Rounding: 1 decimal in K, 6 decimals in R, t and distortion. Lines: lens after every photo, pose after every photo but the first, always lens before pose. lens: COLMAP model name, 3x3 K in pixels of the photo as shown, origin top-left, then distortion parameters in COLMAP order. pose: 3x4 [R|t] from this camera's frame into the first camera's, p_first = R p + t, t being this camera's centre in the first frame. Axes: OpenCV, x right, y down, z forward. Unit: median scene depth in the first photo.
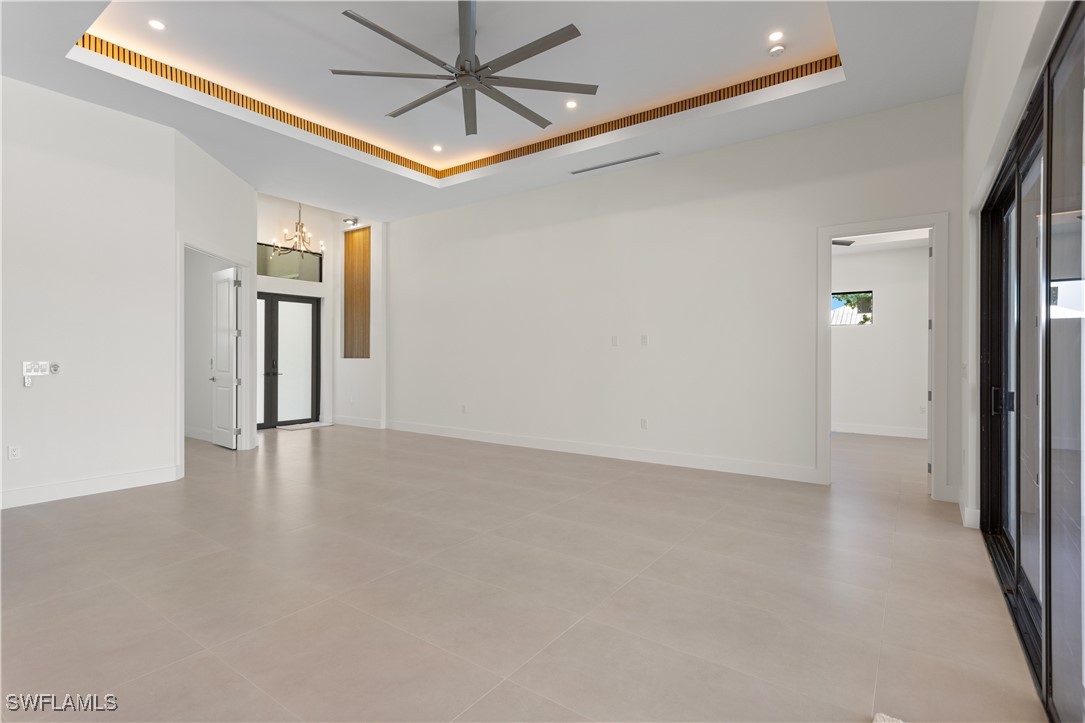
lens RADIAL K [[518.2, 0, 542.5], [0, 518.2, 361.5], [0, 0, 1]] dist [0.001662, 0.000393]
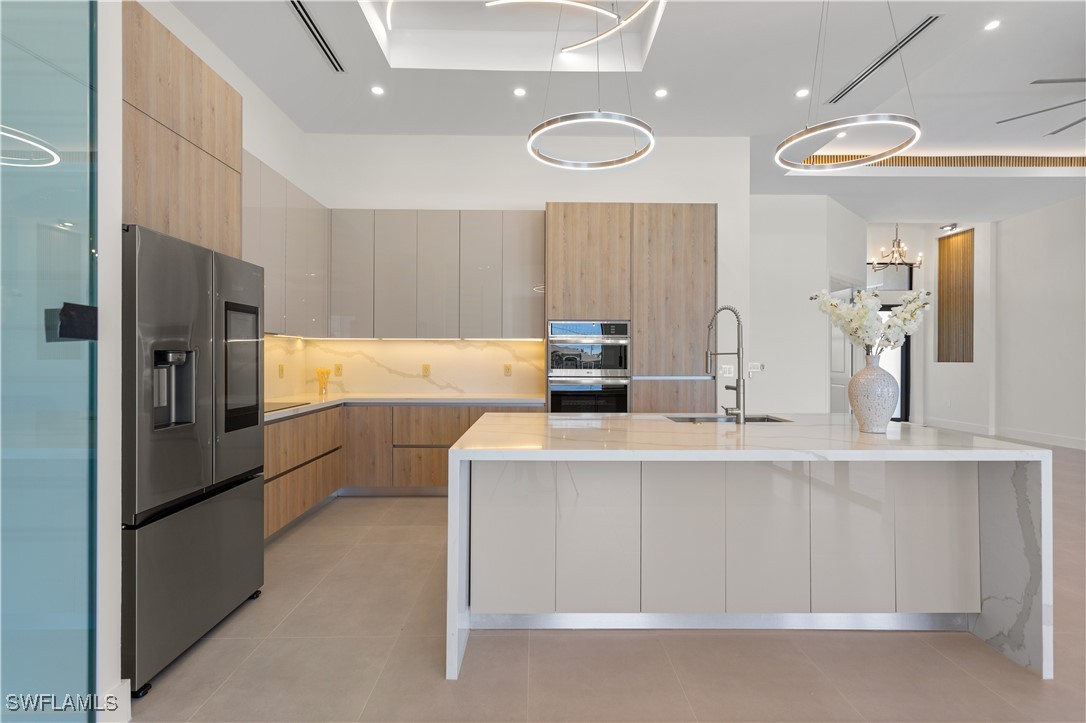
lens RADIAL K [[518.6, 0, 543.0], [0, 518.6, 361.5], [0, 0, 1]] dist [0.001662, 0.000393]
pose [[0.601970, 0.005751, -0.798498, -0.035237], [-0.011792, 0.999929, -0.001688, 0.003209], [0.798432, 0.010432, 0.601995, -0.247334]]
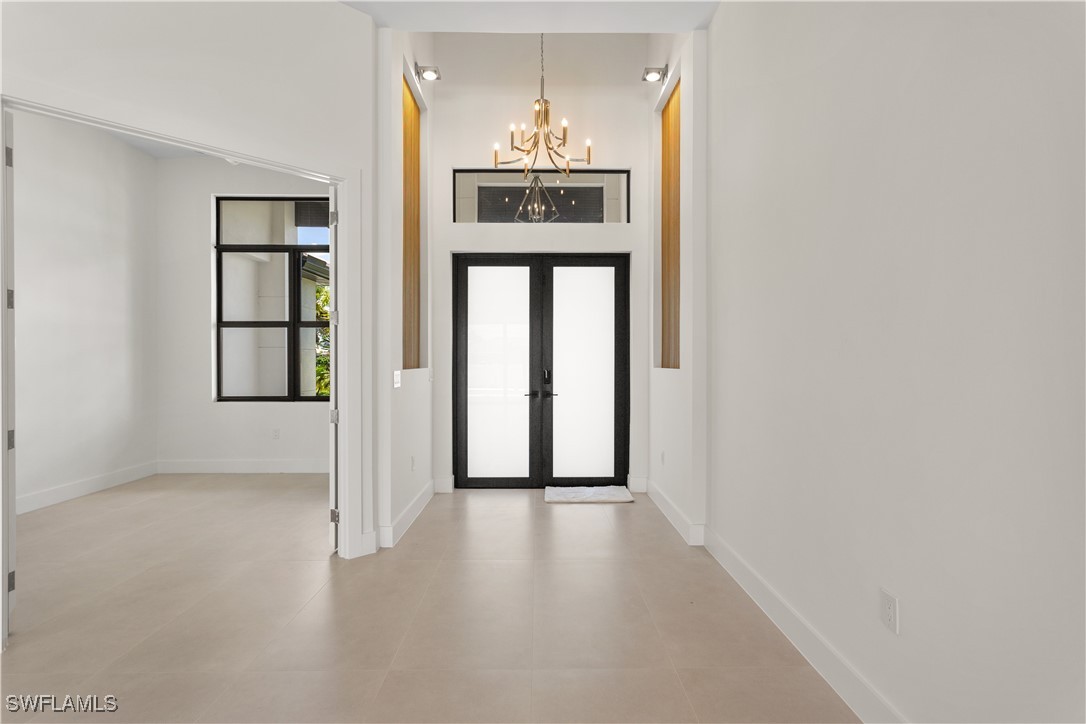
lens RADIAL K [[521.4, 0, 538.4], [0, 521.4, 358.5], [0, 0, 1]] dist [0.003640, 0.001365]
pose [[0.591929, -0.004822, -0.805975, -0.054981], [-0.007778, 0.999901, -0.011694, -0.008446], [0.805952, 0.013190, 0.591833, 0.649699]]
